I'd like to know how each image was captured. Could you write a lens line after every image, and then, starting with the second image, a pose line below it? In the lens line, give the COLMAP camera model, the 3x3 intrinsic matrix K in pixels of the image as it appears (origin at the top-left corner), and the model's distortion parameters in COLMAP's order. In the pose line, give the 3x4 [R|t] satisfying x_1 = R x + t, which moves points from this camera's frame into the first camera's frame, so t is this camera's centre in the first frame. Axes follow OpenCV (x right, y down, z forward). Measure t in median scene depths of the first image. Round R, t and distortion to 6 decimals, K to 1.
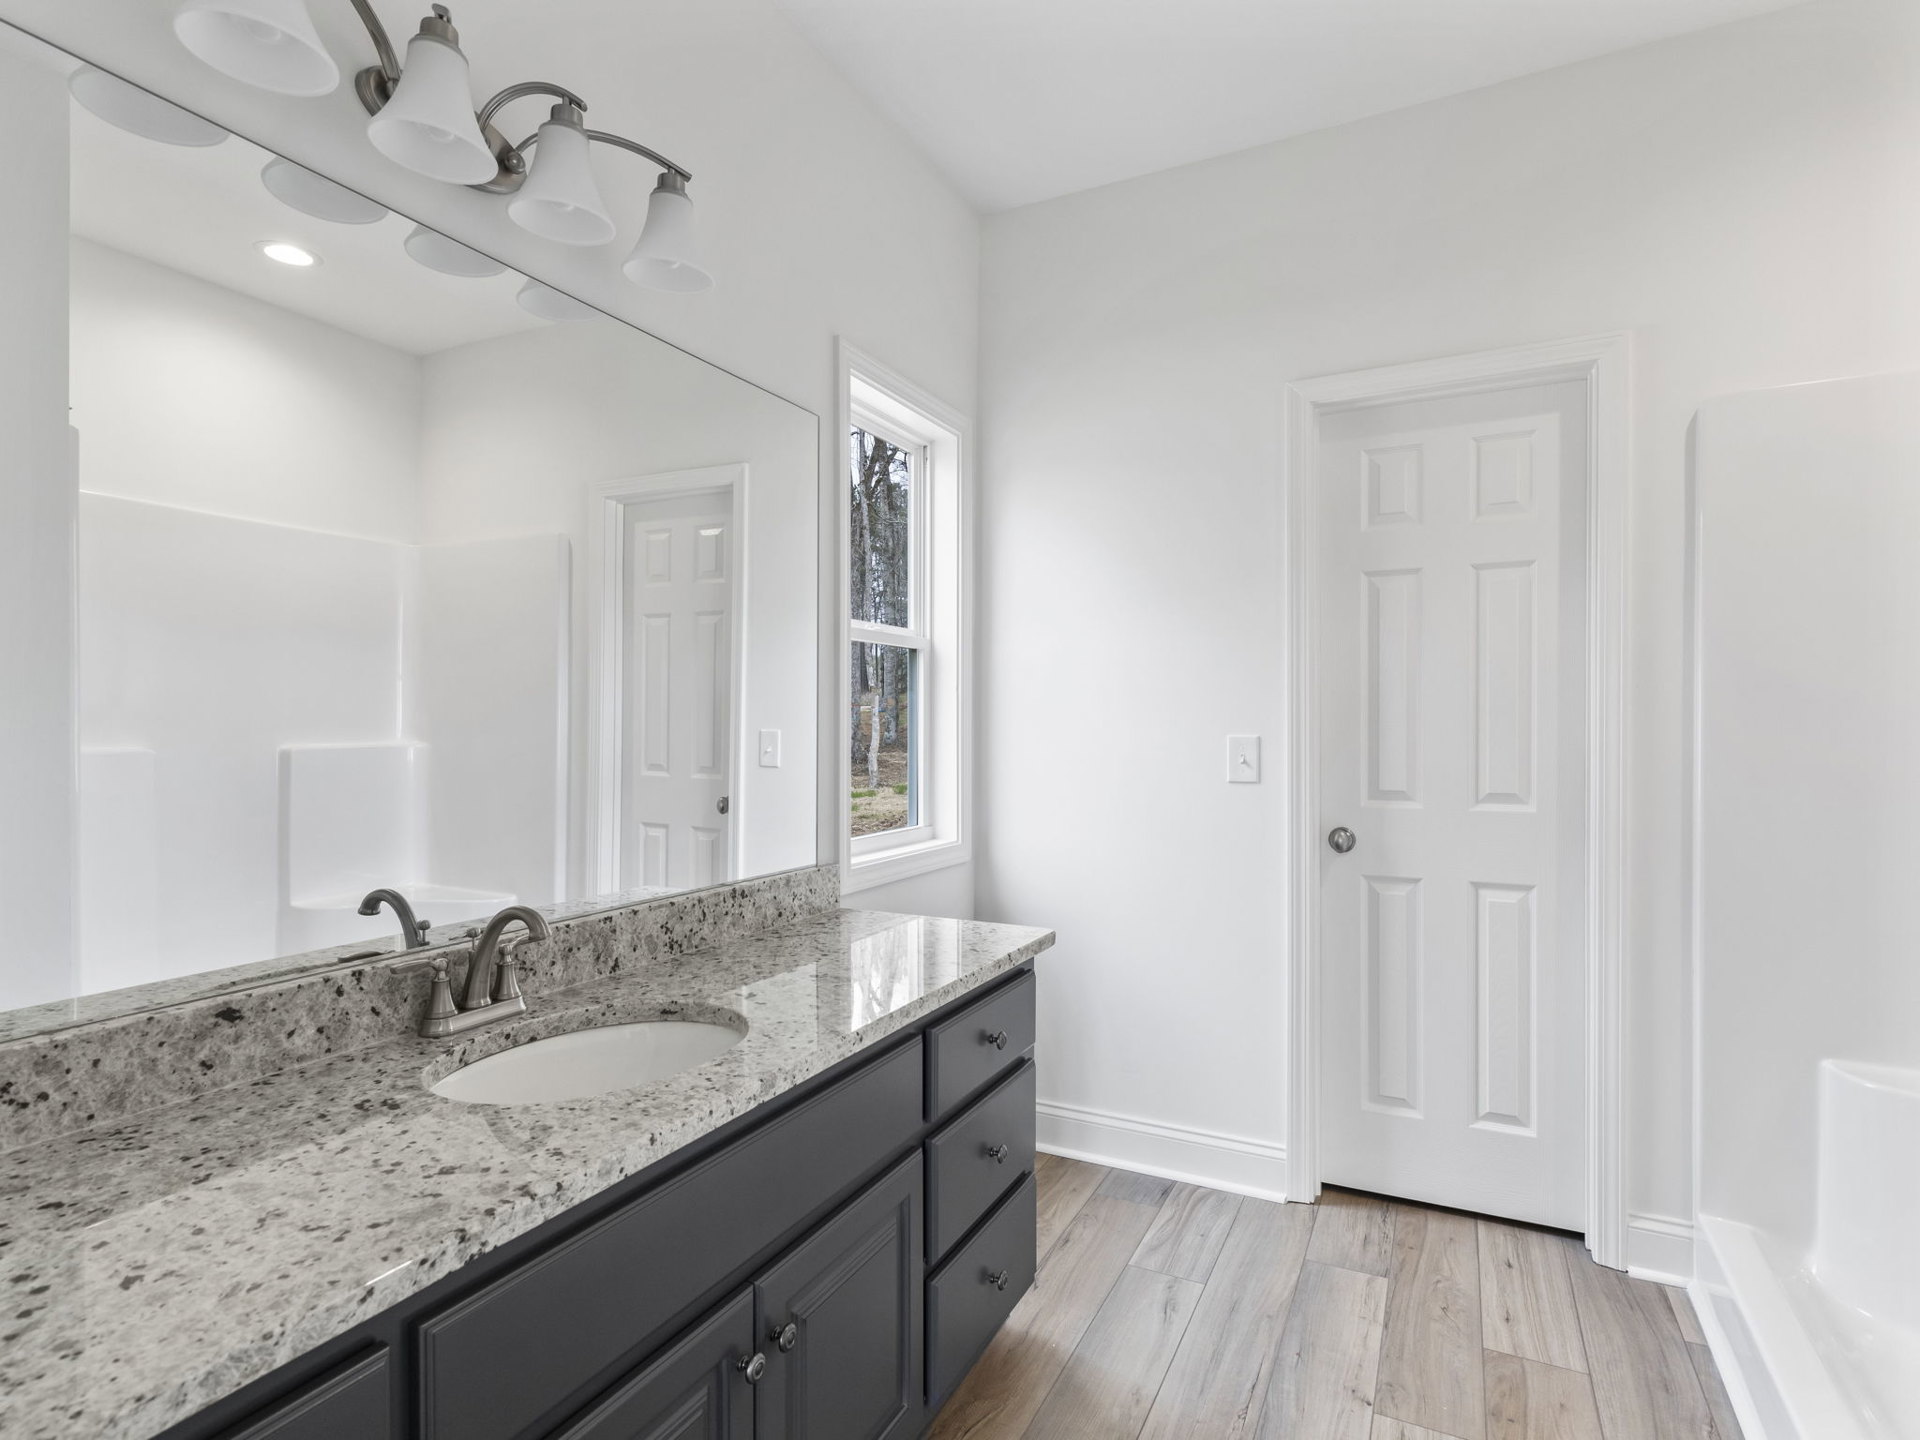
lens RADIAL K [[973.7, 0, 973.9], [0, 973.7, 725.8], [0, 0, 1]] dist [0.003153, -0.000451]
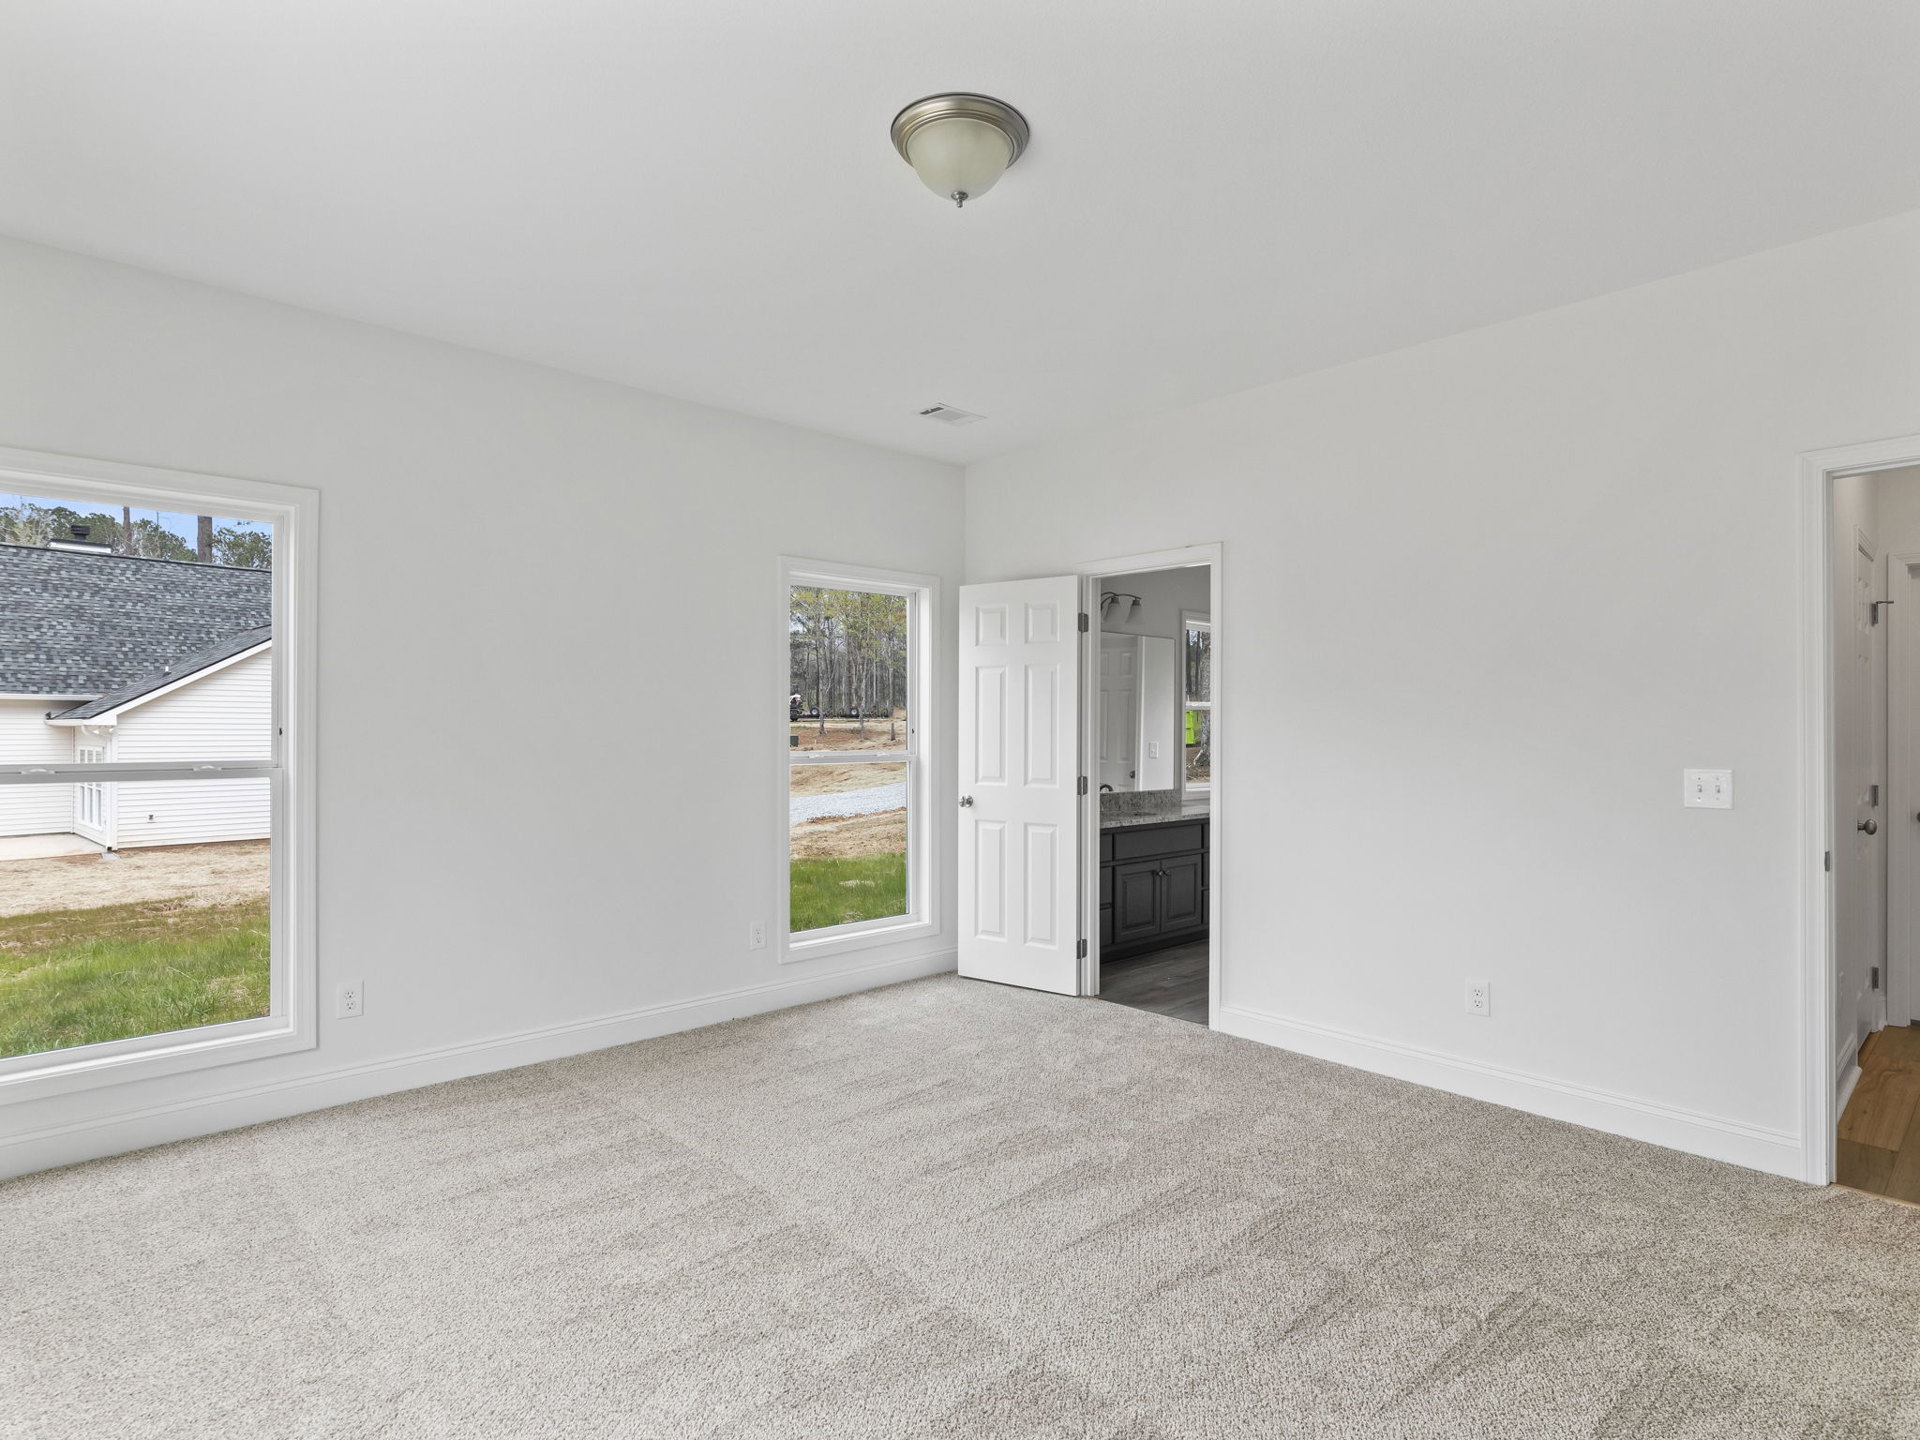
lens RADIAL K [[973.7, 0, 973.9], [0, 973.7, 725.8], [0, 0, 1]] dist [0.003153, -0.000451]
pose [[0.933555, -0.001524, -0.358431, 0.313997], [0.000880, 0.999998, -0.001958, -0.040550], [0.358433, 0.001512, 0.933554, -1.872353]]
